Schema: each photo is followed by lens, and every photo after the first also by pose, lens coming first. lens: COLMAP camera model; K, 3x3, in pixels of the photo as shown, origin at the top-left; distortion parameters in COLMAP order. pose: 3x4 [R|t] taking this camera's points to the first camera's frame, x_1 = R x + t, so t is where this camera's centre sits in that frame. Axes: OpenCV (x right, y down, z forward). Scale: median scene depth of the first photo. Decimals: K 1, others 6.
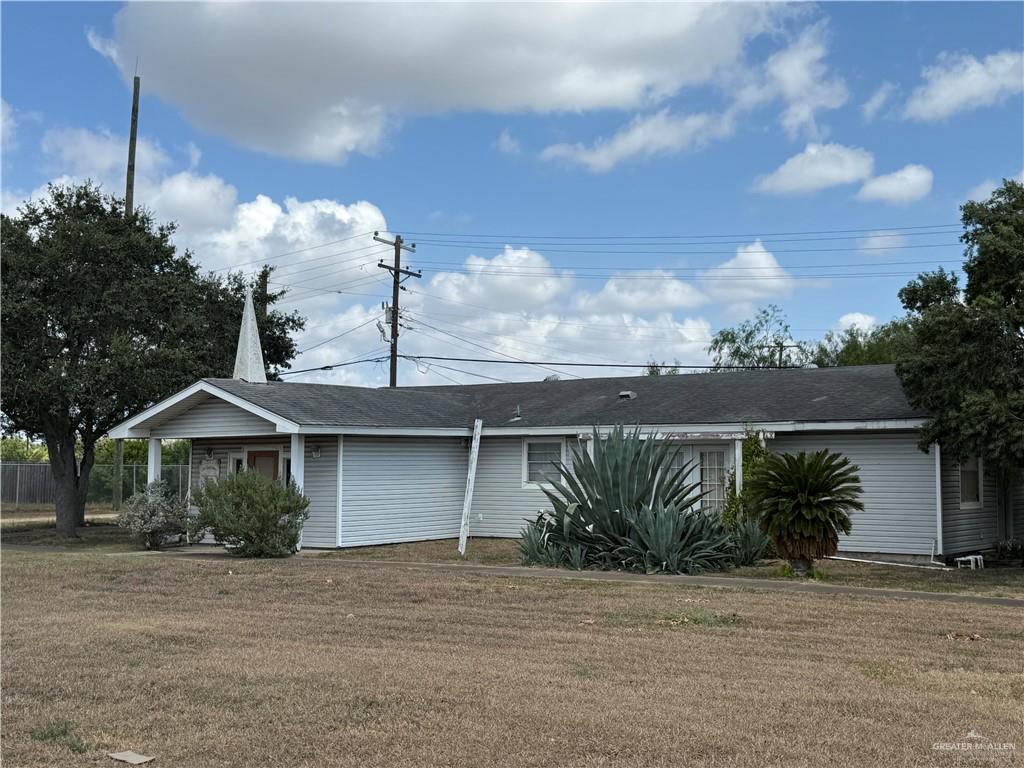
lens RADIAL K [[1344.1, 0, 512.0], [0, 1344.1, 382.9], [0, 0, 1]] dist [0.012866, 0.000000]
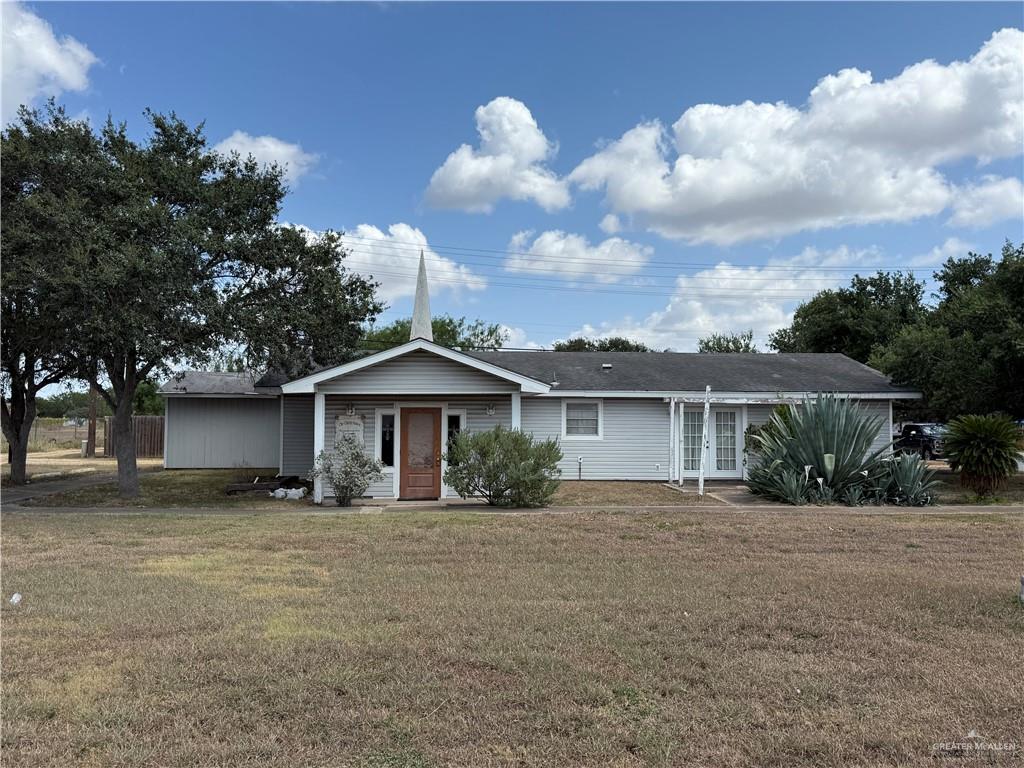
lens RADIAL K [[951.9, 0, 506.7], [0, 951.9, 392.1], [0, 0, 1]] dist [0.085093, 0.000000]
pose [[0.813890, 0.020848, 0.580645, -0.571651], [-0.040683, 0.998948, 0.021158, 0.019310], [-0.579593, -0.040843, 0.813882, 0.339134]]
